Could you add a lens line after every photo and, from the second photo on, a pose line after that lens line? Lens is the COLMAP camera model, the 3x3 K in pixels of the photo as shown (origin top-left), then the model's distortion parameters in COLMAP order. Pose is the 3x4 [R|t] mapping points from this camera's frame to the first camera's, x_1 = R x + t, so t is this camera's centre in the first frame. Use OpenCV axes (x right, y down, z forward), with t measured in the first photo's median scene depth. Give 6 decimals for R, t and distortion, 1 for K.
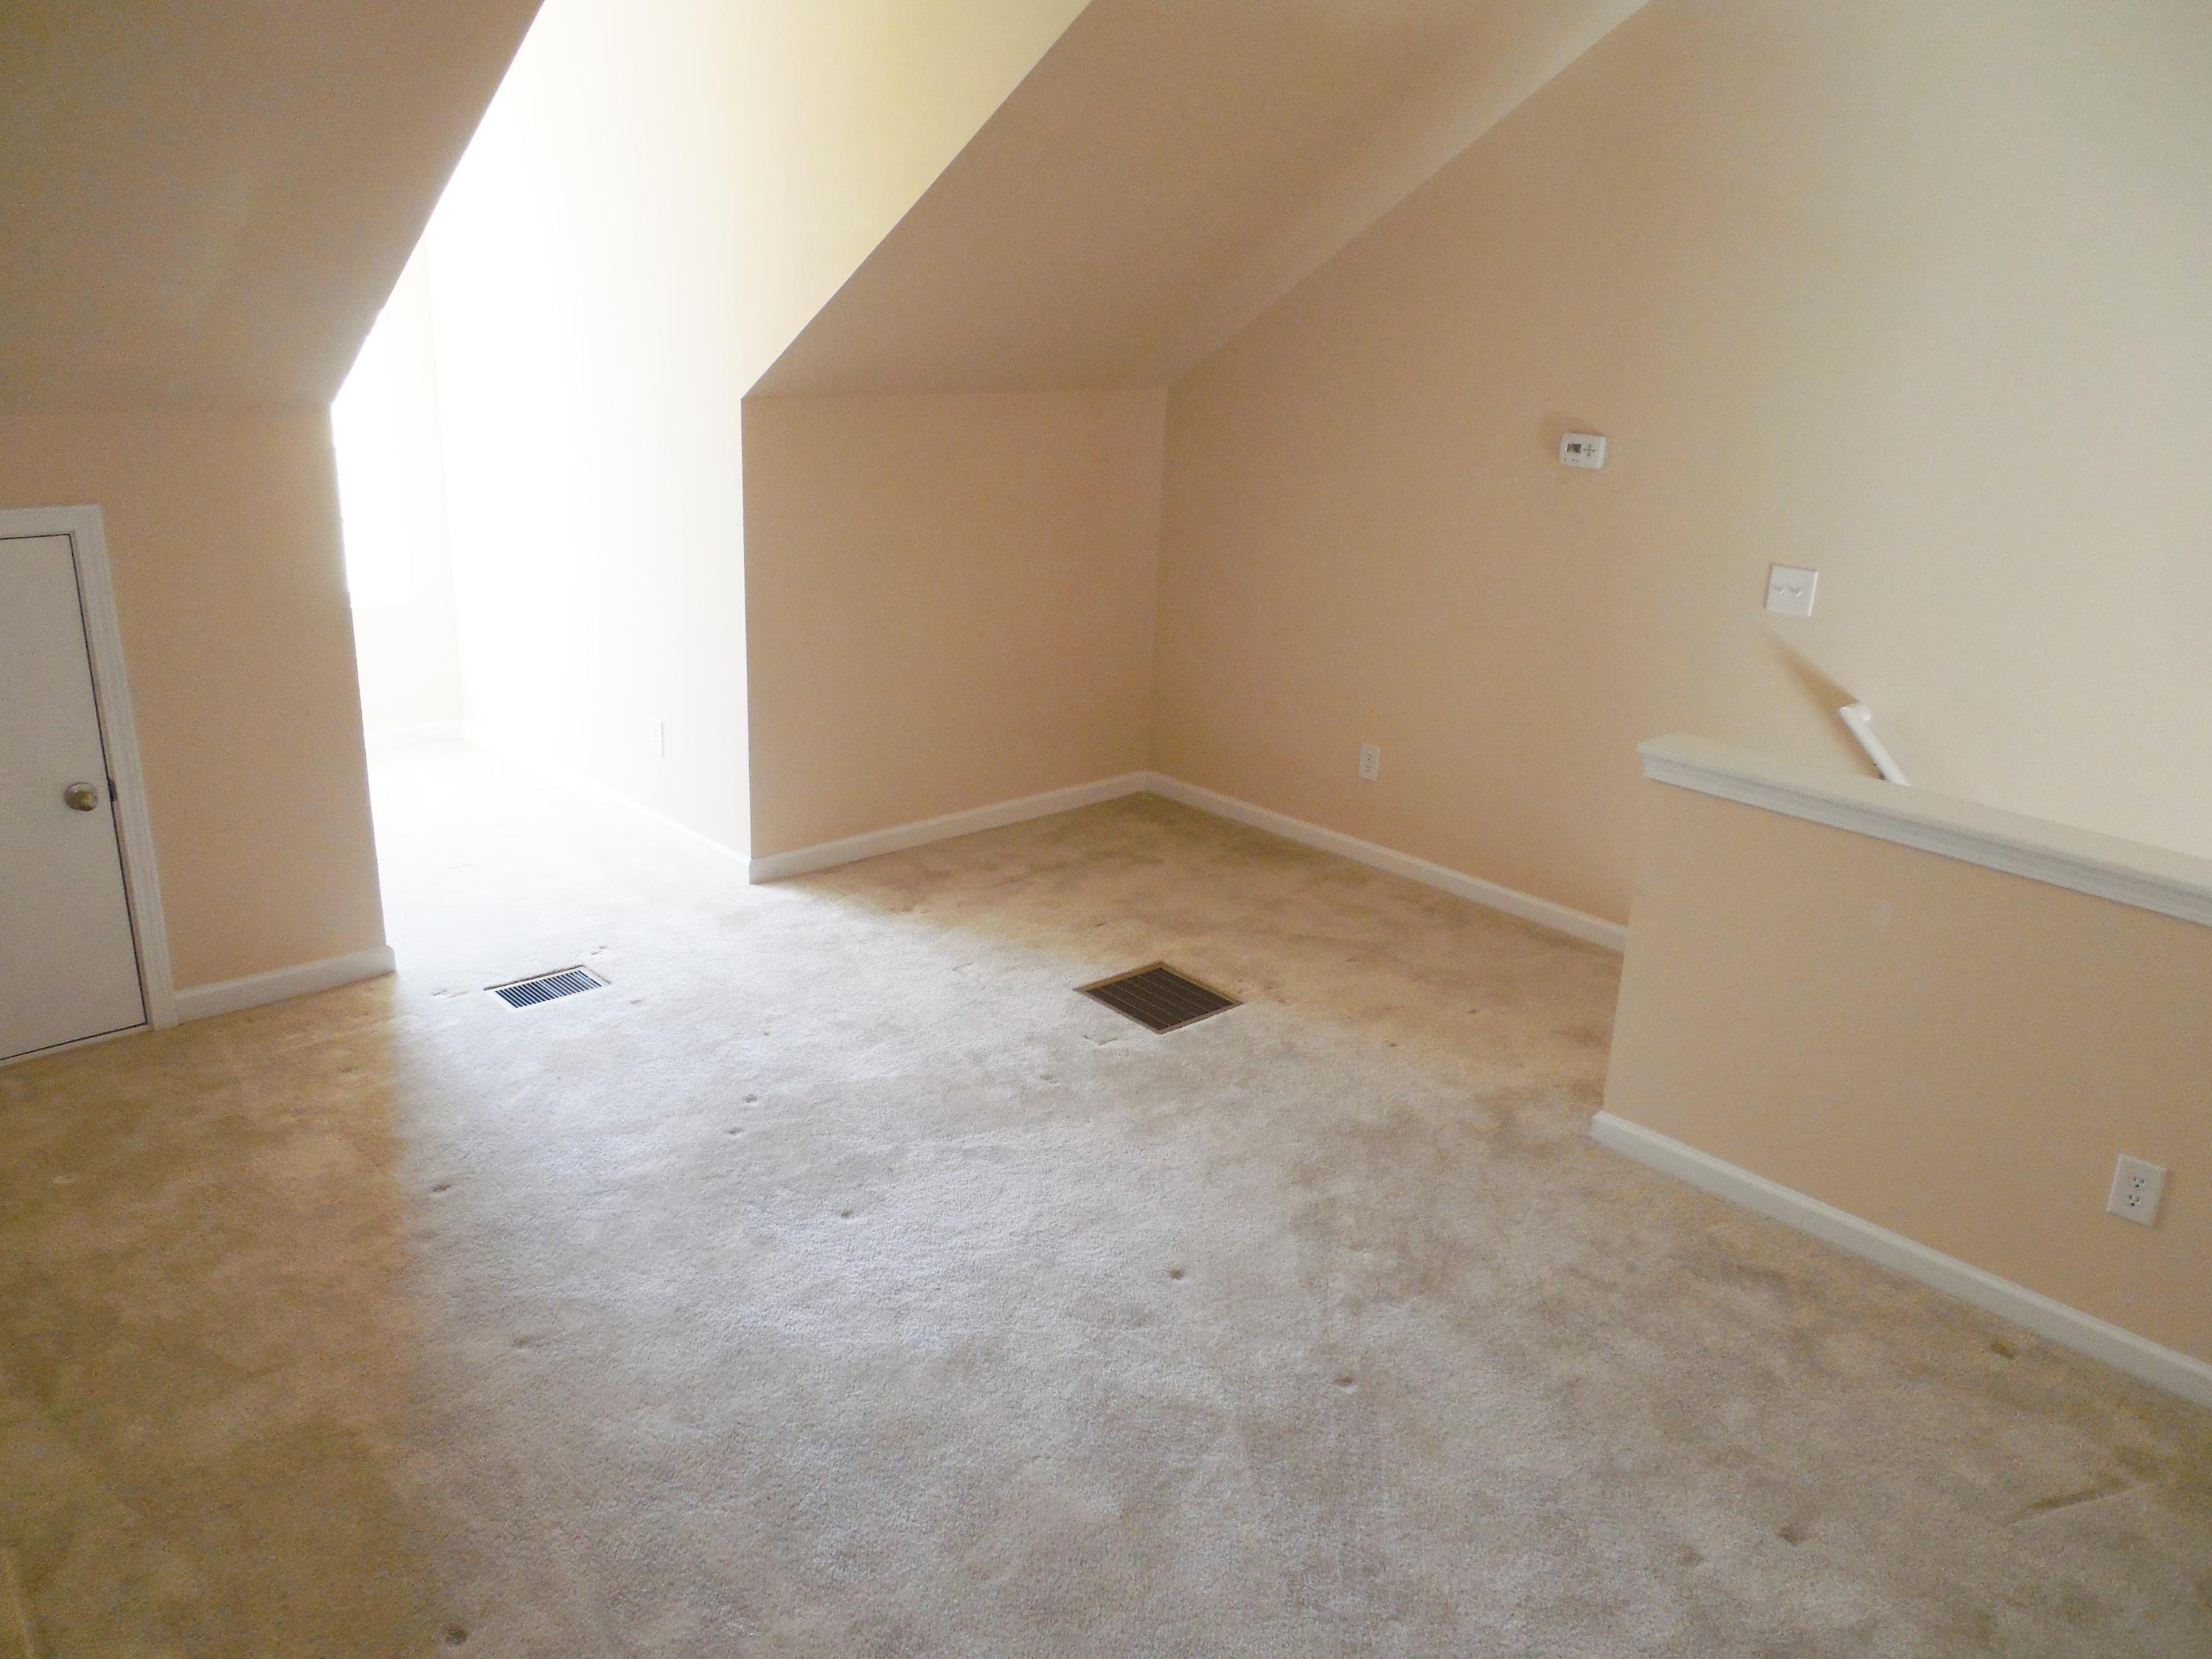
lens RADIAL K [[1652.8, 0, 1106.0], [0, 1652.8, 829.5], [0, 0, 1]] dist [-0.004094, 0.004240]
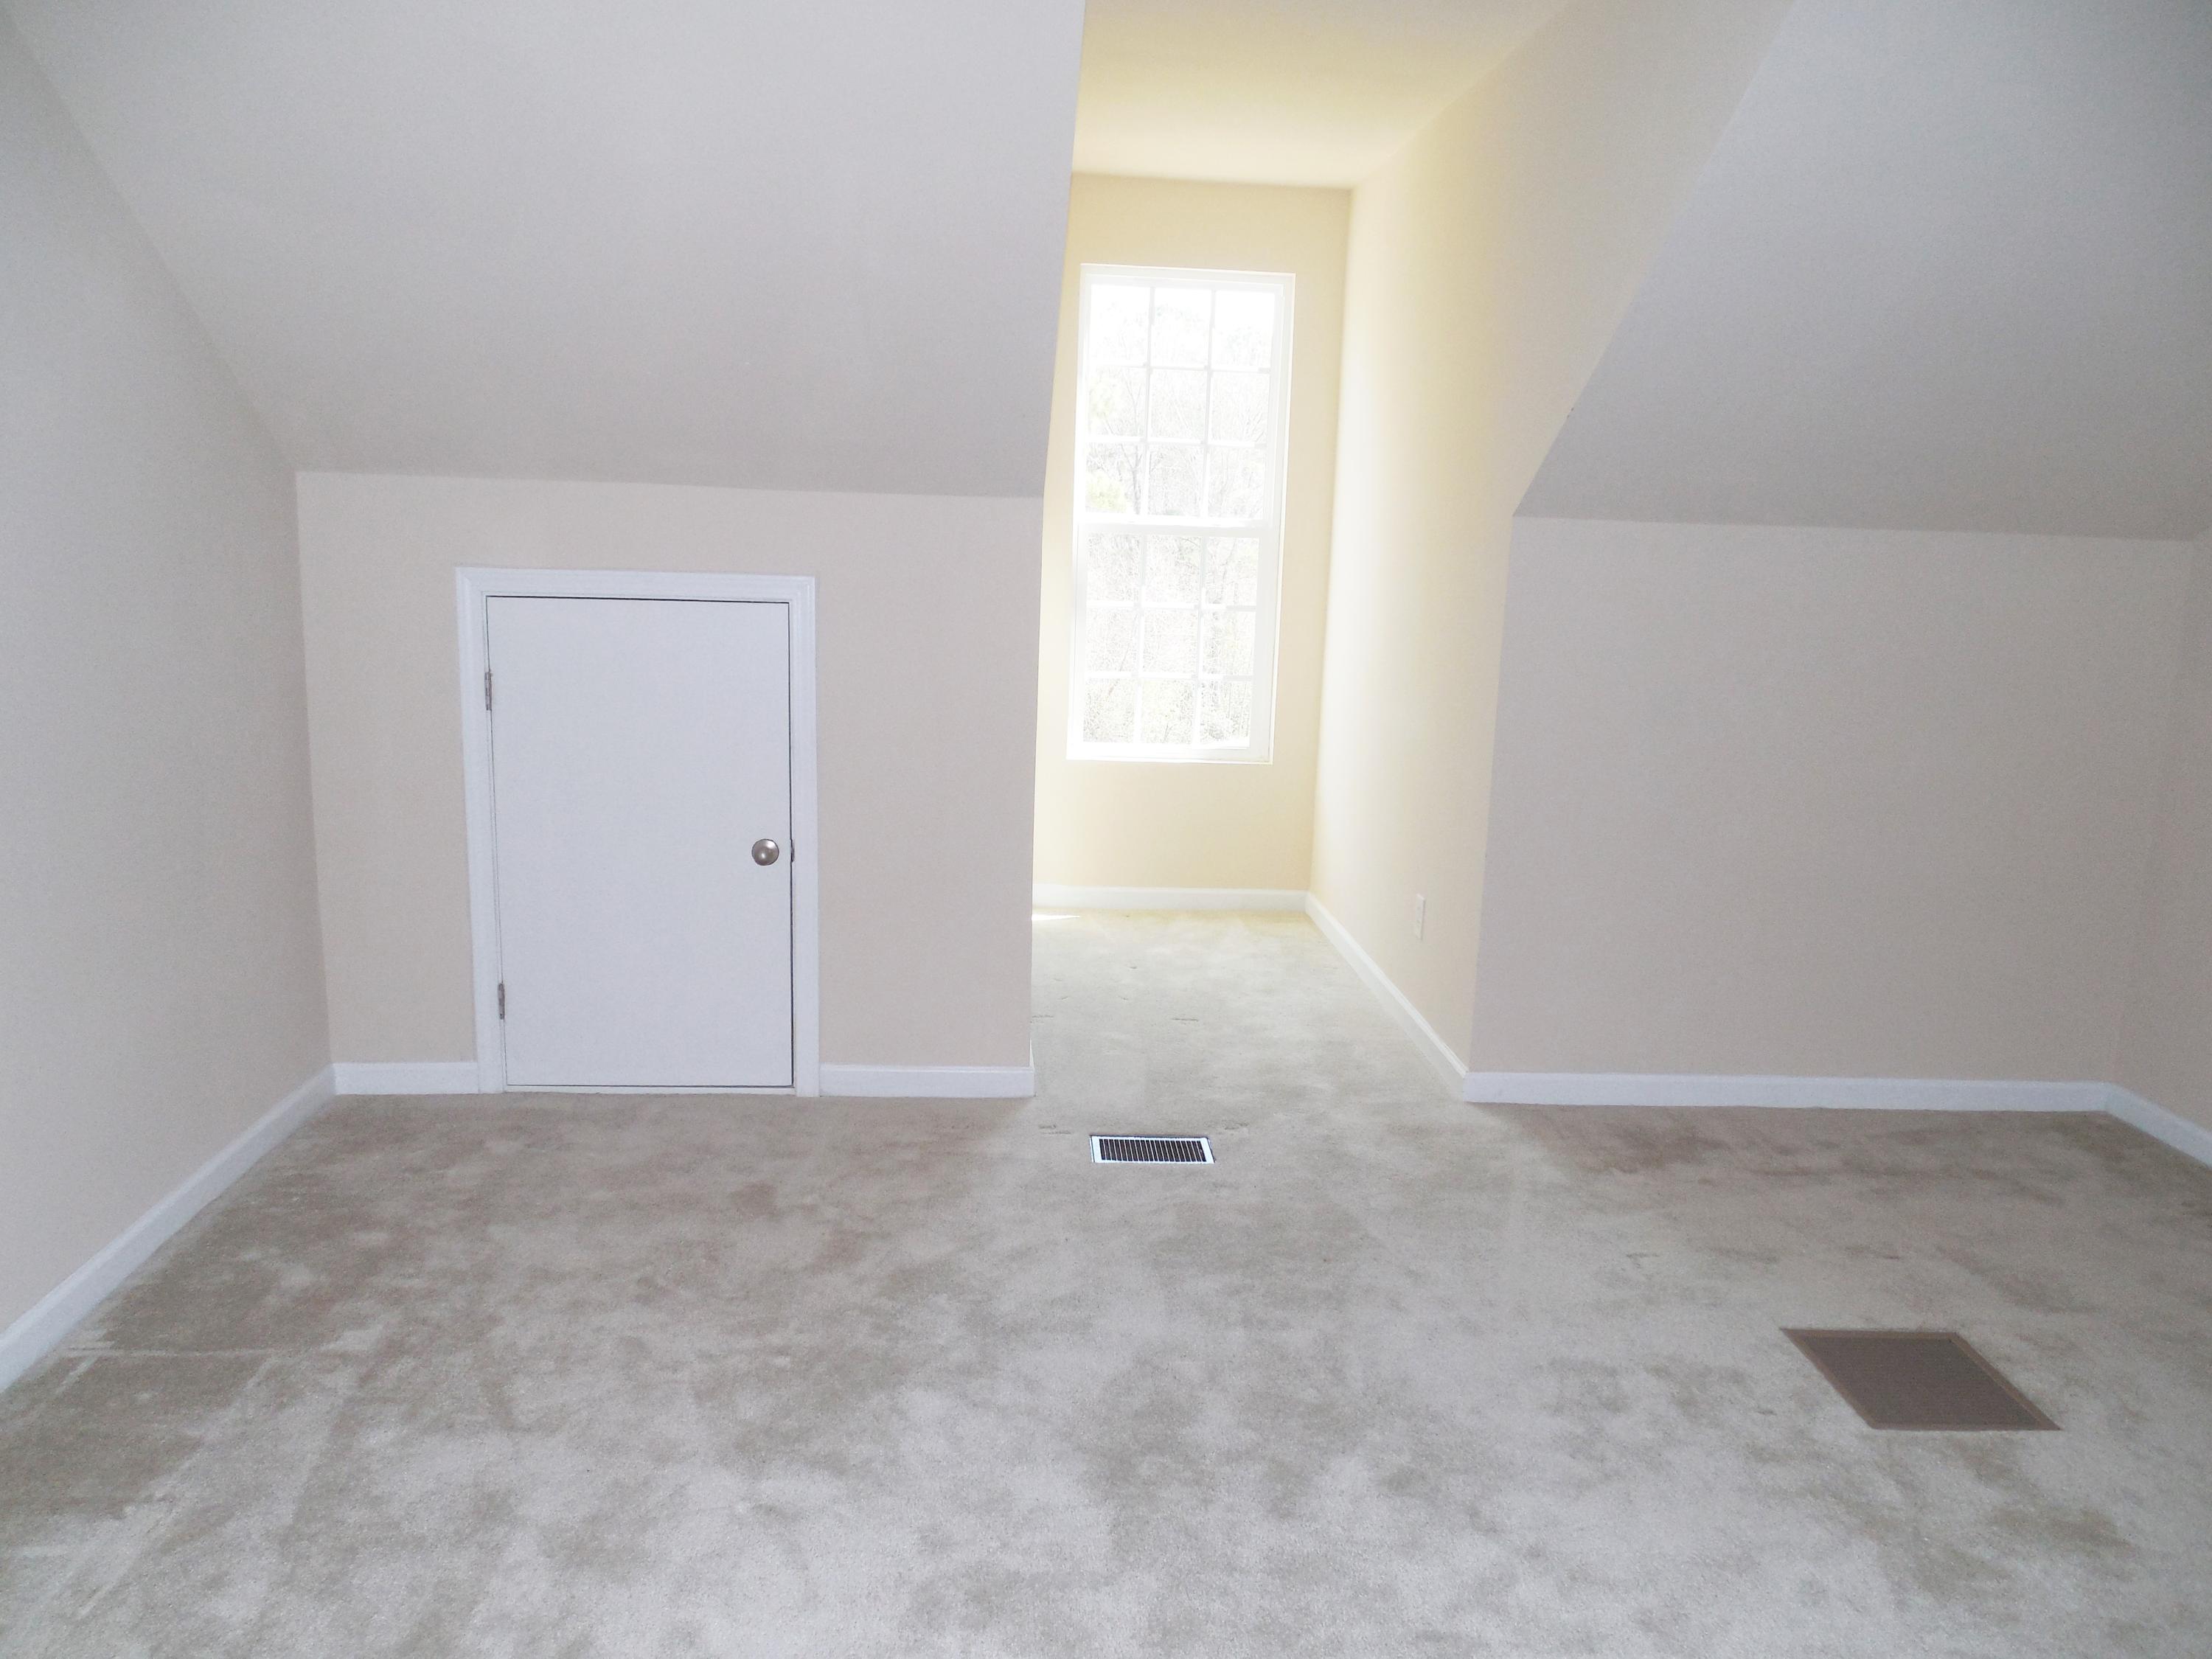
lens RADIAL K [[1652.8, 0, 1106.0], [0, 1652.8, 829.5], [0, 0, 1]] dist [-0.004094, 0.004240]
pose [[0.776897, 0.102652, -0.621203, 0.163541], [-0.203542, 0.974591, -0.093508, 0.016350], [0.595820, 0.199087, 0.778050, 0.254584]]
